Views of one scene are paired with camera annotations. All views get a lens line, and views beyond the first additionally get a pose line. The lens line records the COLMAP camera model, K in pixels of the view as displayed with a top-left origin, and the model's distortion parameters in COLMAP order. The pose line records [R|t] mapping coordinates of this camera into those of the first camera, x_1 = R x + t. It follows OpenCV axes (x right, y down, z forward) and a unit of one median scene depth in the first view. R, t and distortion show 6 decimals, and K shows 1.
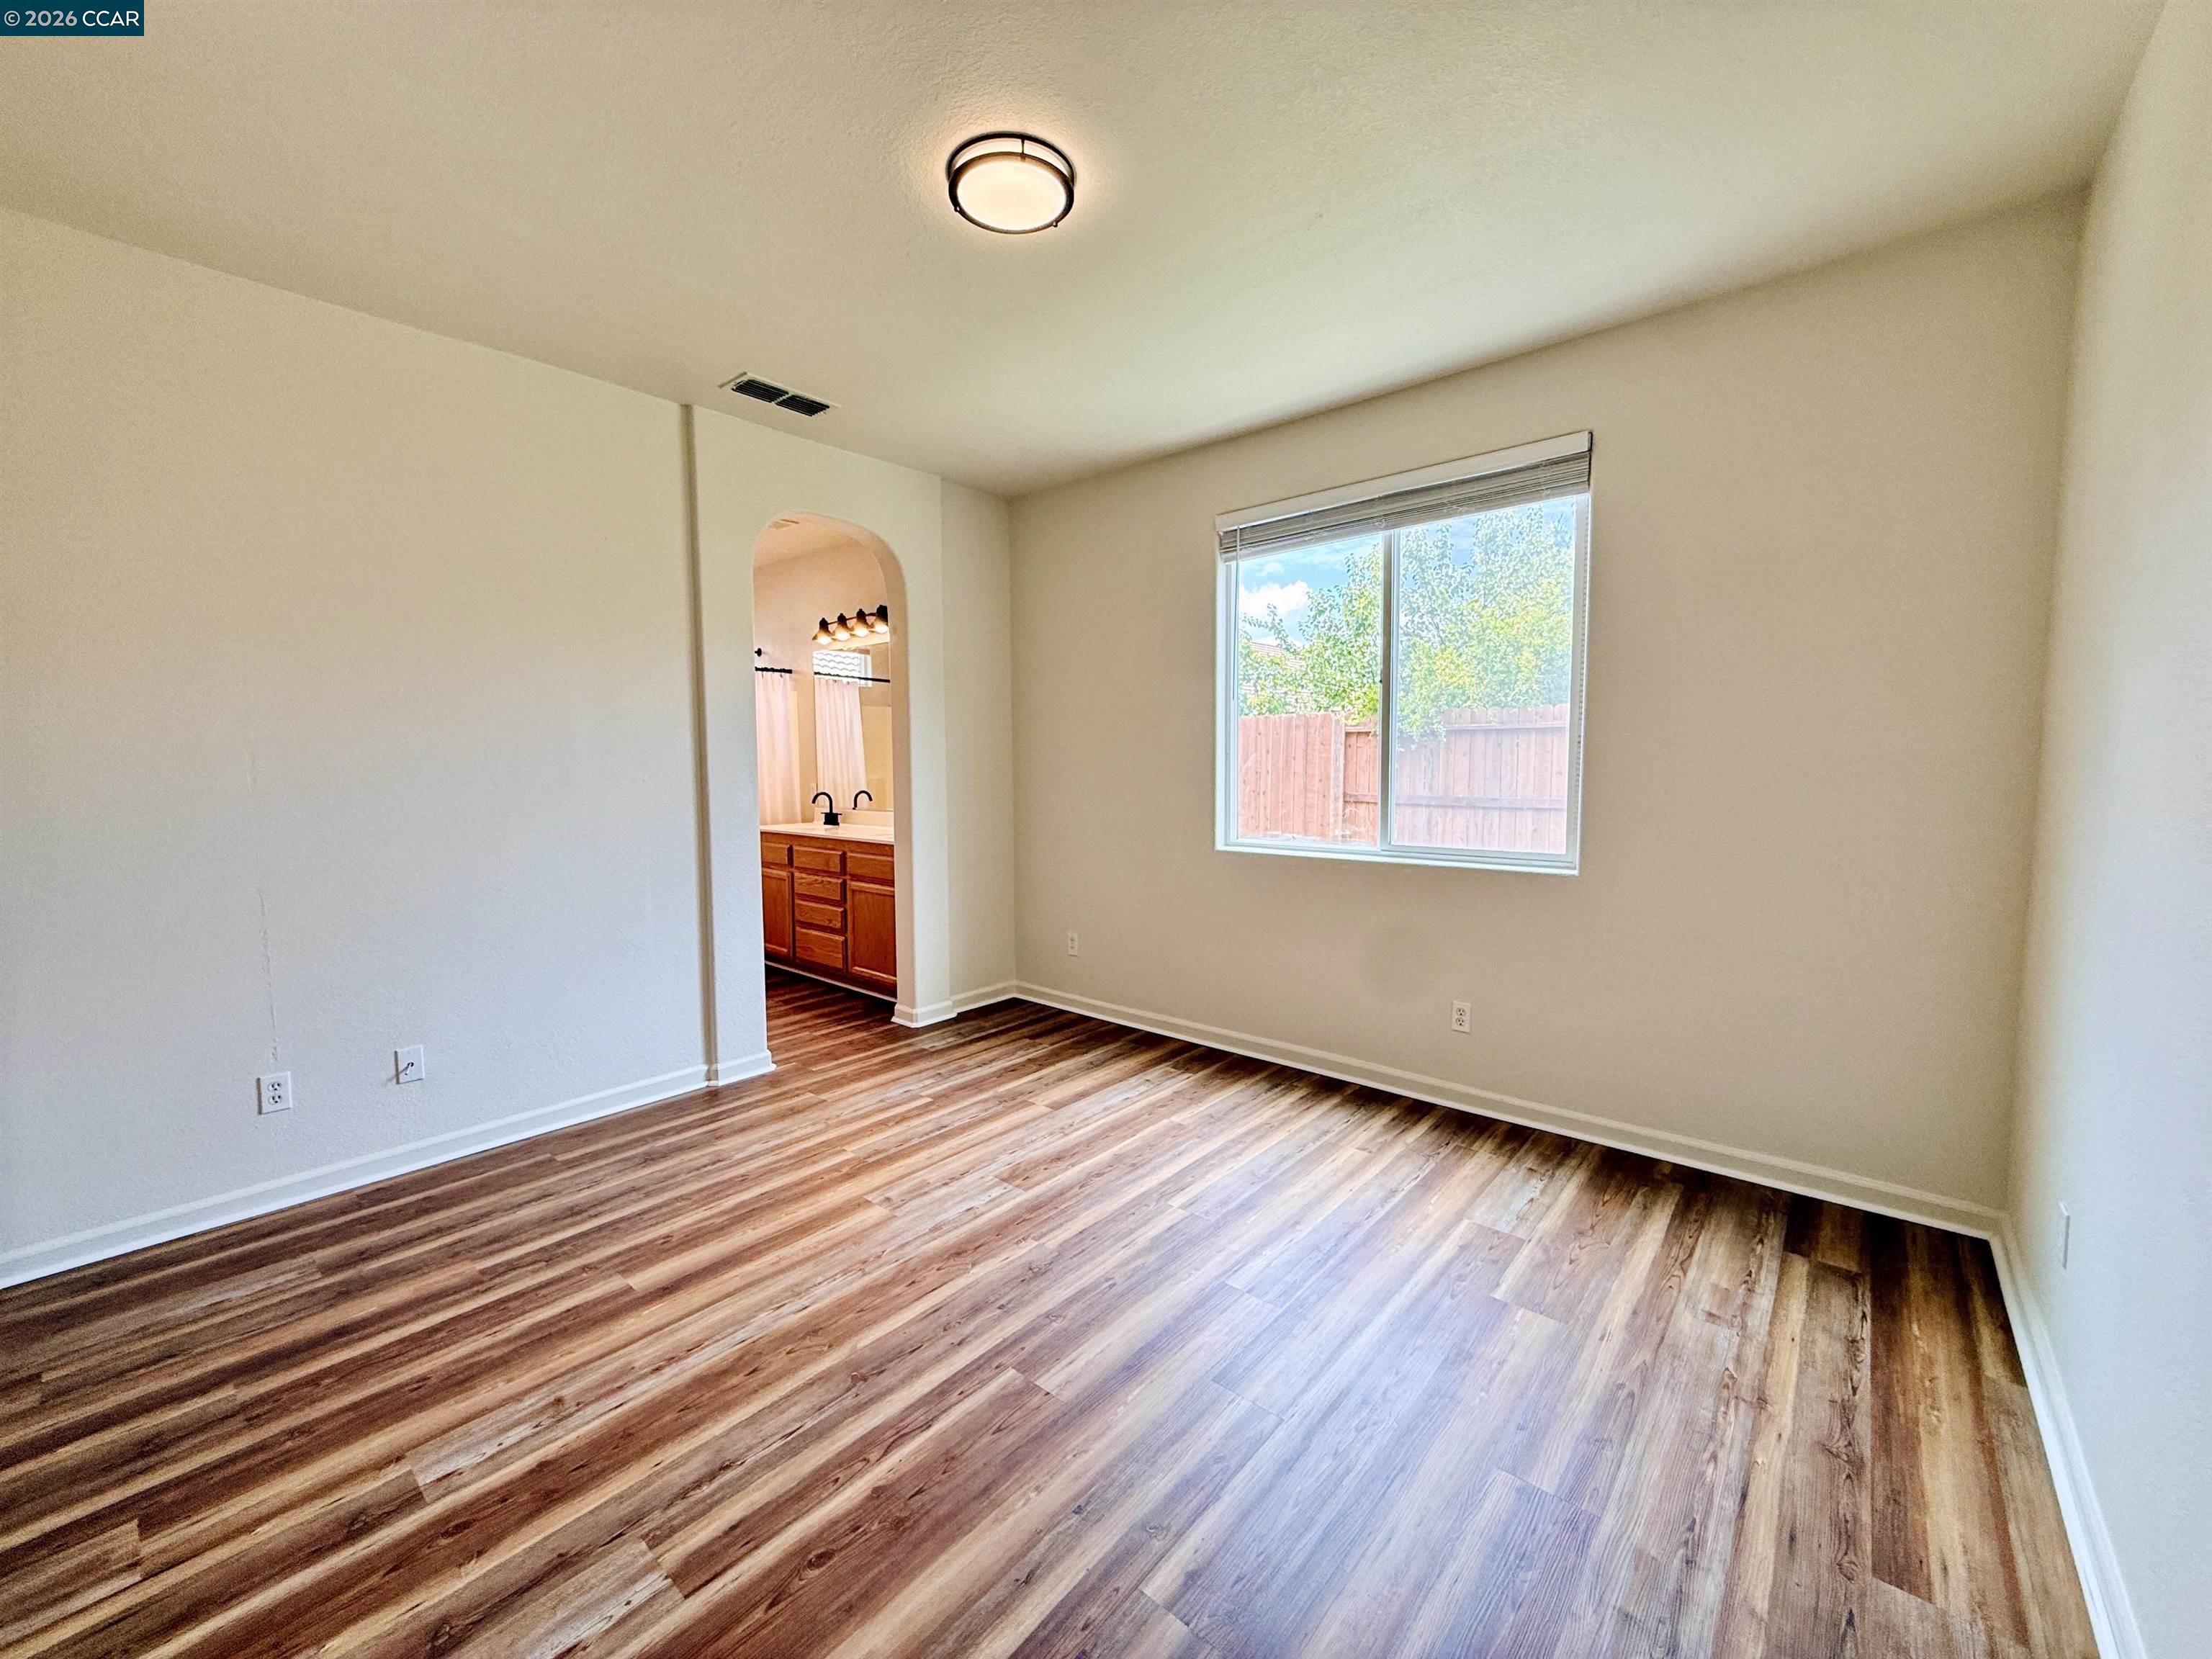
lens RADIAL K [[889.9, 0, 1106.0], [0, 889.9, 829.5], [0, 0, 1]] dist [-0.000072, 0.000026]
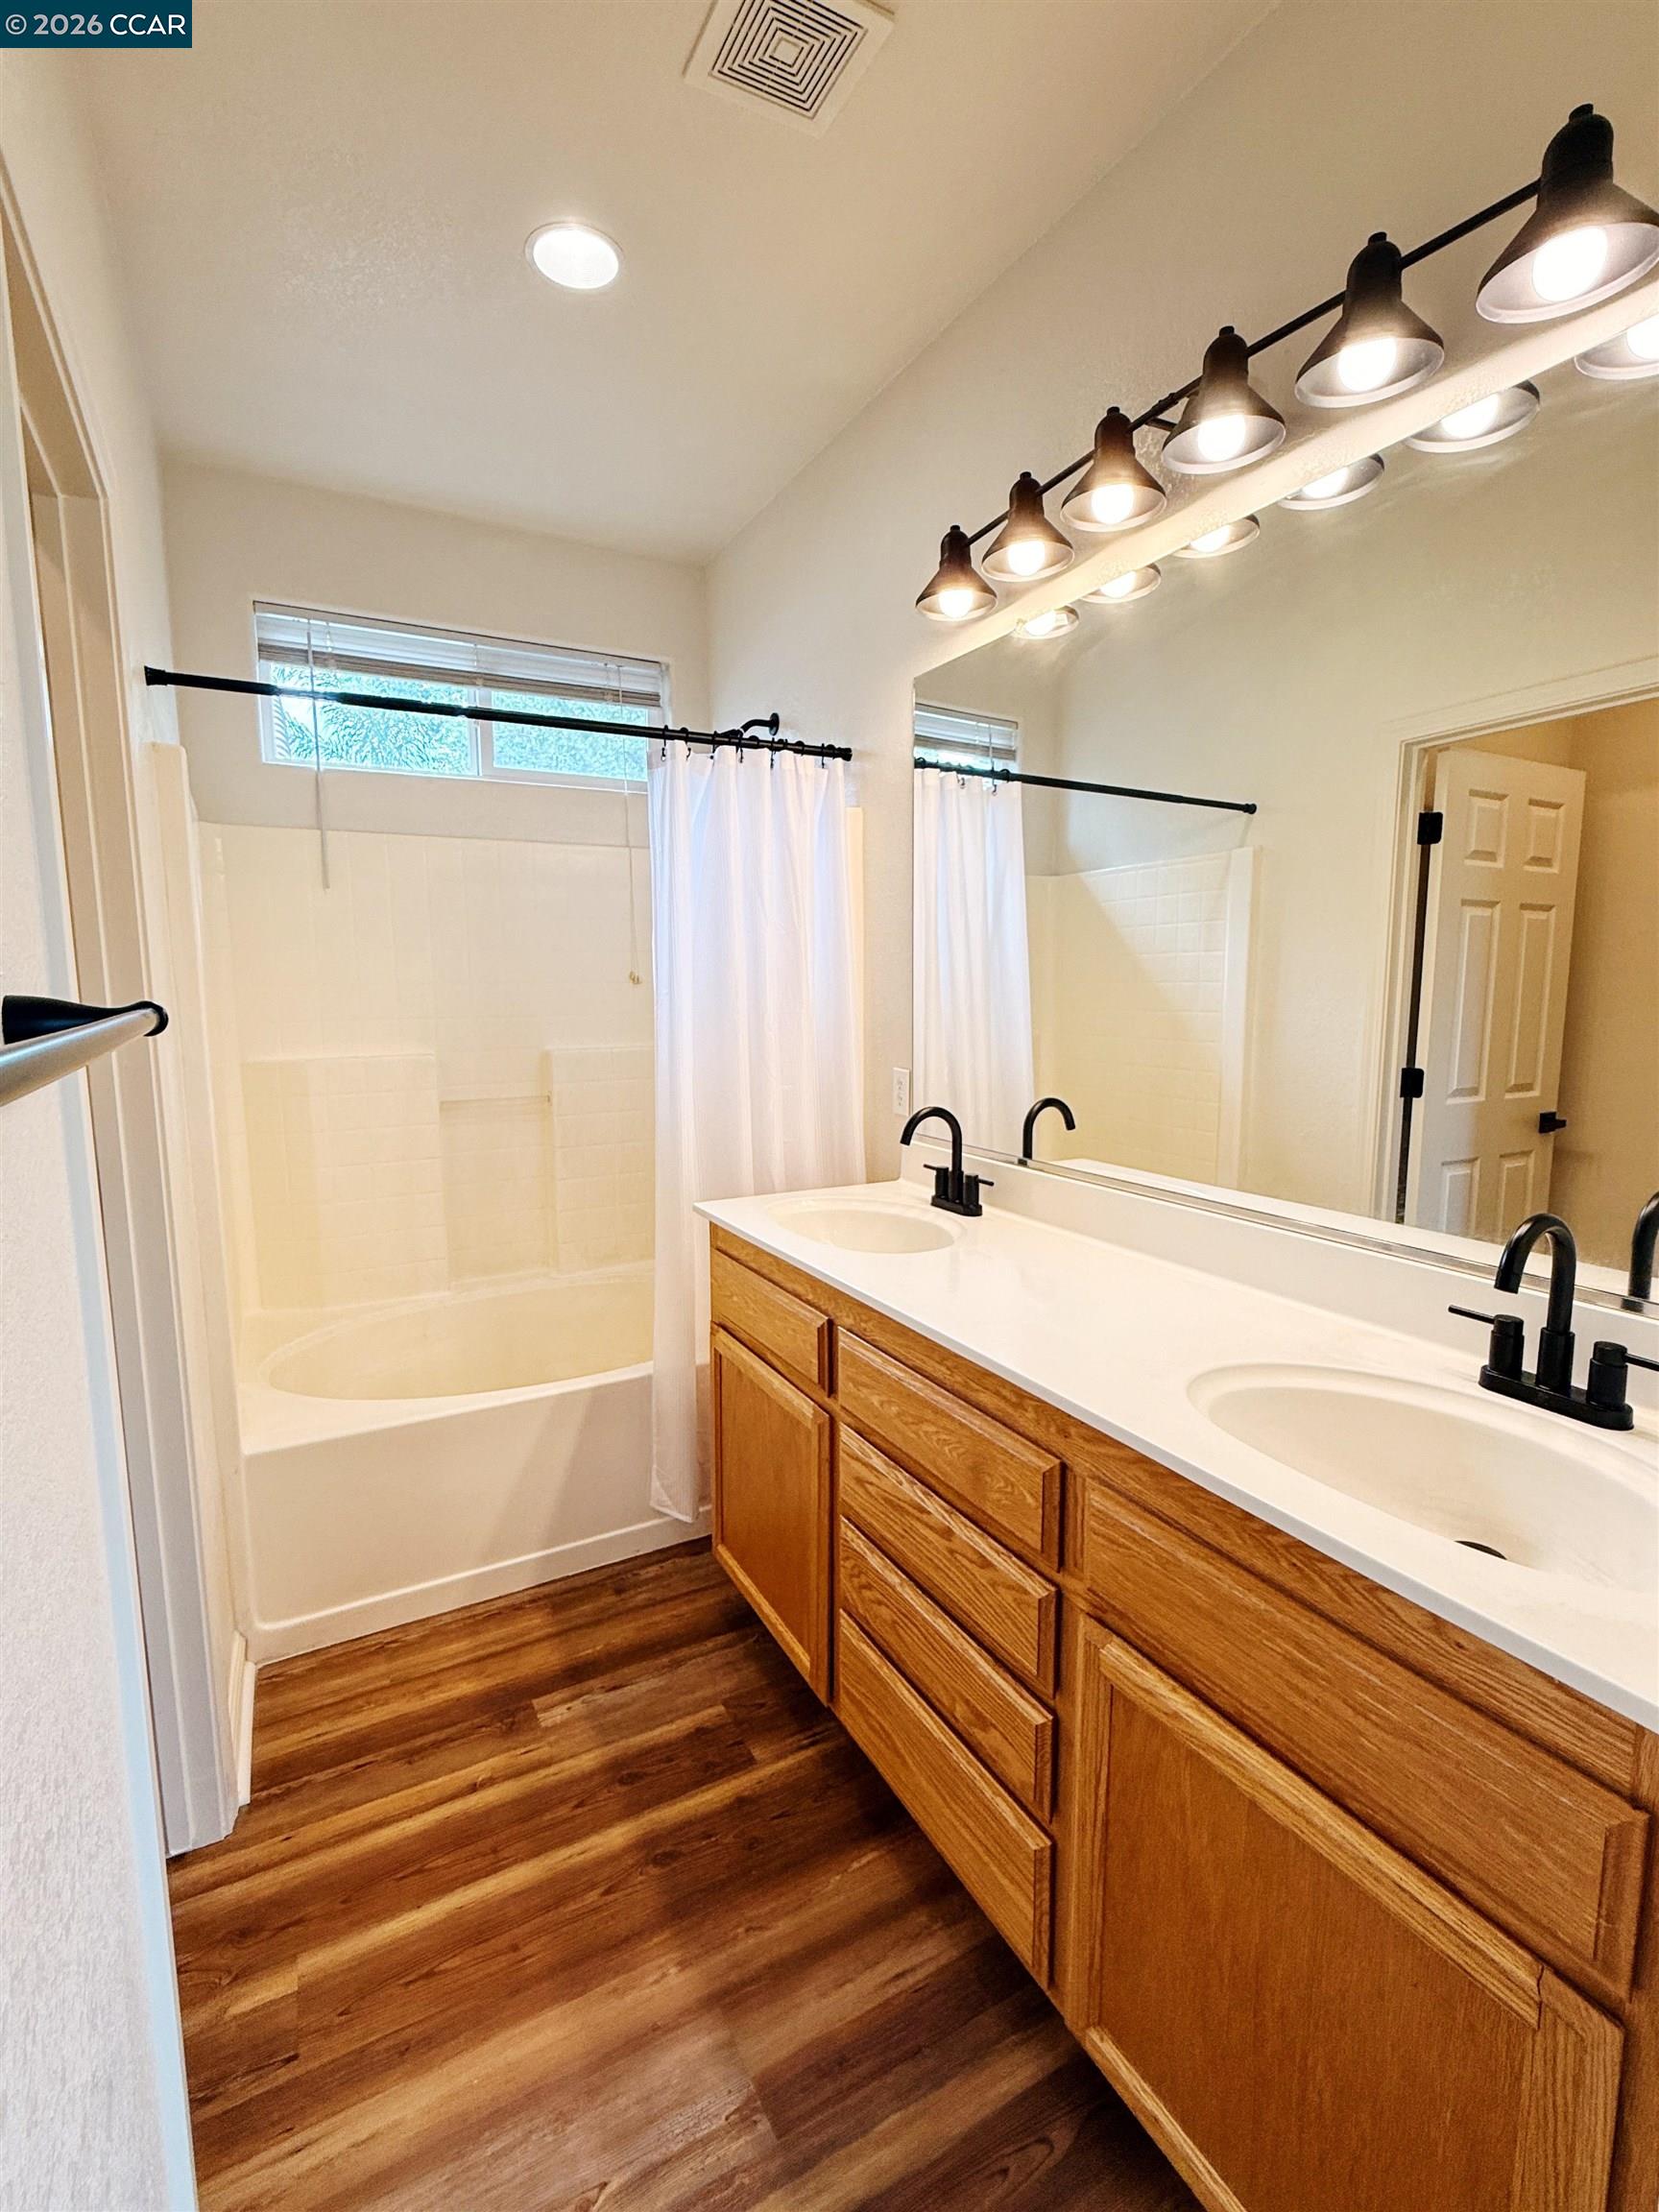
lens RADIAL K [[996.3, 0, 829.5], [0, 996.3, 1106.0], [0, 0, 1]] dist [0.001084, -0.016466]
pose [[0.935591, 0.035623, -0.351284, -0.233171], [-0.021654, 0.998814, 0.043615, -0.058675], [0.352421, -0.033199, 0.935253, 0.669209]]
